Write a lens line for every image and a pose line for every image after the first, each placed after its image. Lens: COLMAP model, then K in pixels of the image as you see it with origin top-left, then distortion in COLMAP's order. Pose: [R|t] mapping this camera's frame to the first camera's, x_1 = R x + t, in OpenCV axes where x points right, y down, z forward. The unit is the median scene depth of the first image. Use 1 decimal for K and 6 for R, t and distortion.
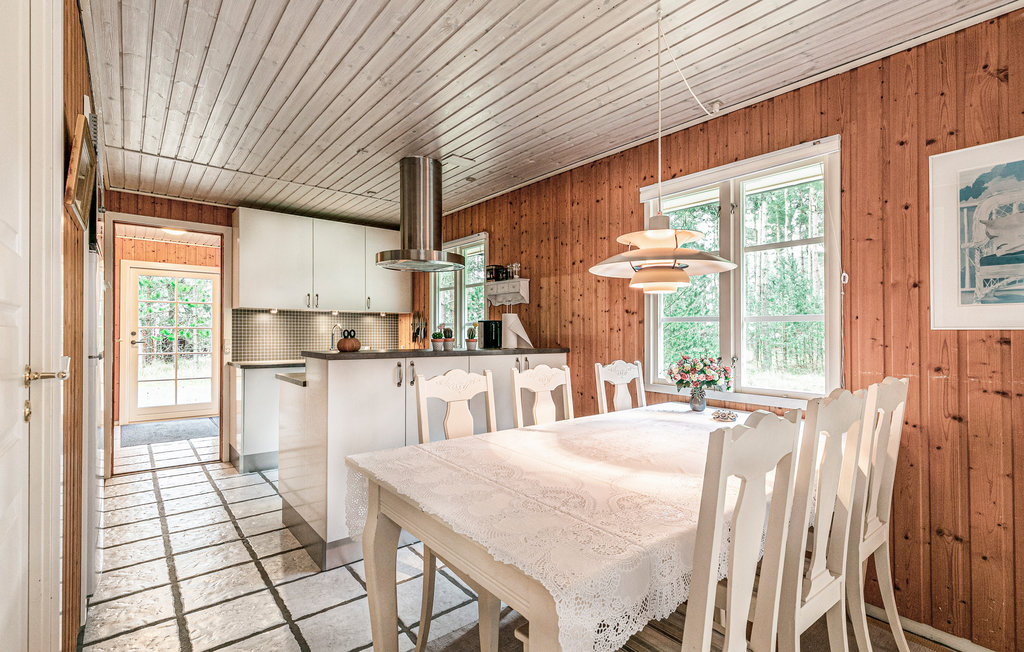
lens RADIAL K [[483.3, 0, 512.0], [0, 483.3, 326.0], [0, 0, 1]] dist [0.000163, 0.000025]
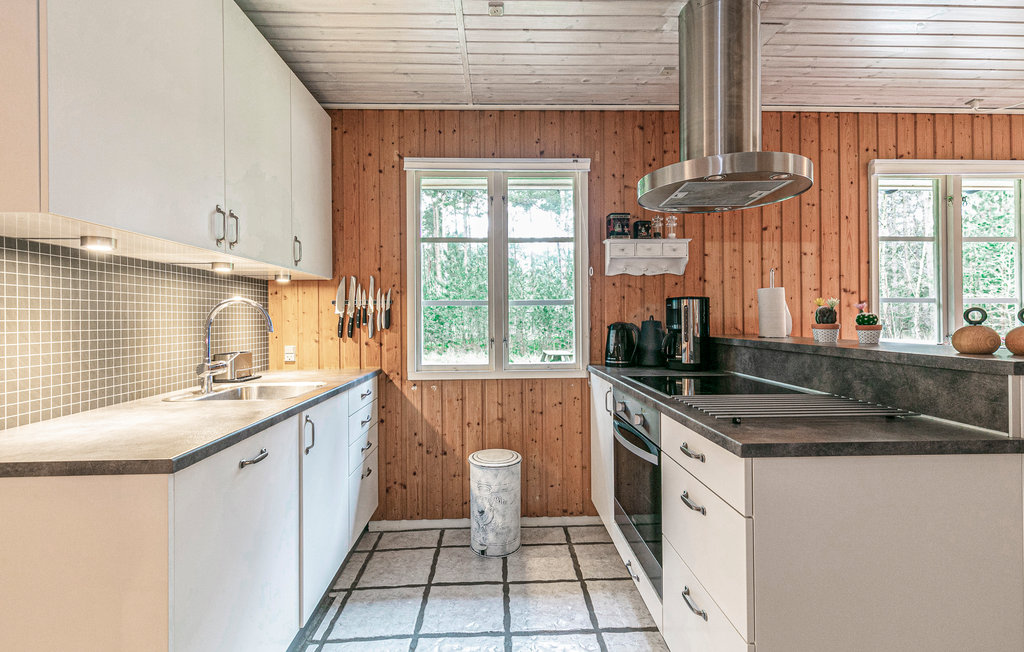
lens RADIAL K [[499.0, 0, 512.0], [0, 499.0, 326.0], [0, 0, 1]] dist [-0.000564, 0.000034]
pose [[0.597701, -0.000499, 0.801719, -0.728858], [0.001195, 0.999999, -0.000268, 0.029710], [-0.801718, 0.001118, 0.597701, 0.774825]]
